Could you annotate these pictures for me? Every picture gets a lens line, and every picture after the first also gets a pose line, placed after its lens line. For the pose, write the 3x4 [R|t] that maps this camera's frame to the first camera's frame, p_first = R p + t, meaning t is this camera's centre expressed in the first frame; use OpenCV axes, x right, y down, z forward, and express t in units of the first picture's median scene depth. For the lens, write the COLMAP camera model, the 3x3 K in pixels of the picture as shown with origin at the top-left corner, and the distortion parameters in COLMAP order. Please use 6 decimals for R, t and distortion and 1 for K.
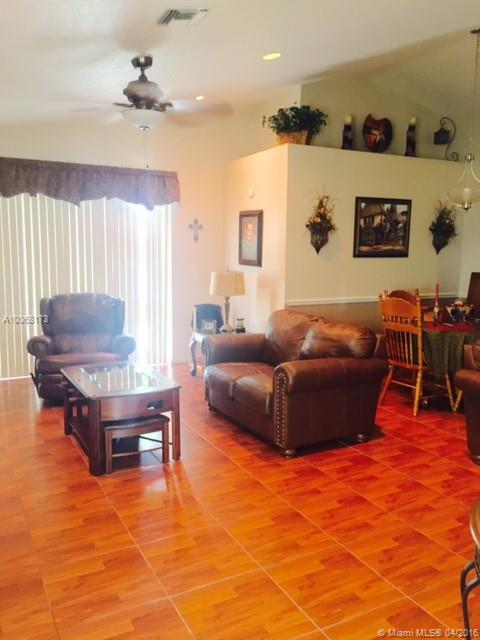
lens RADIAL K [[548.8, 0, 236.1], [0, 548.8, 323.1], [0, 0, 1]] dist [0.078273, -0.075347]
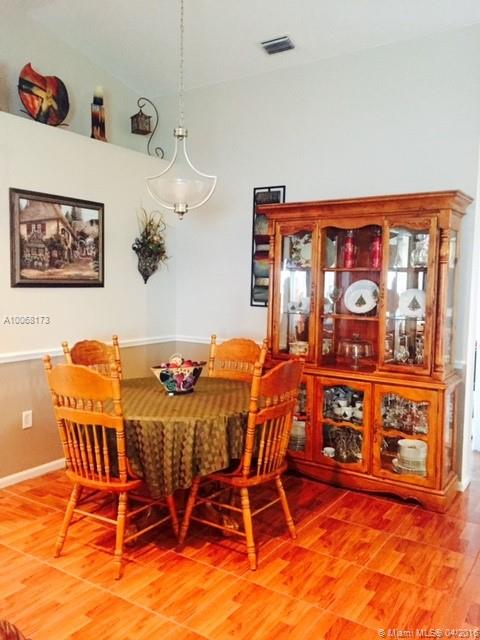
lens RADIAL K [[548.8, 0, 244.0], [0, 548.8, 318.9], [0, 0, 1]] dist [0.078273, -0.075347]
pose [[0.869799, -0.030279, 0.492477, 0.135491], [0.059108, 0.997322, -0.043077, -0.044831], [-0.489854, 0.066578, 0.869259, 0.356297]]
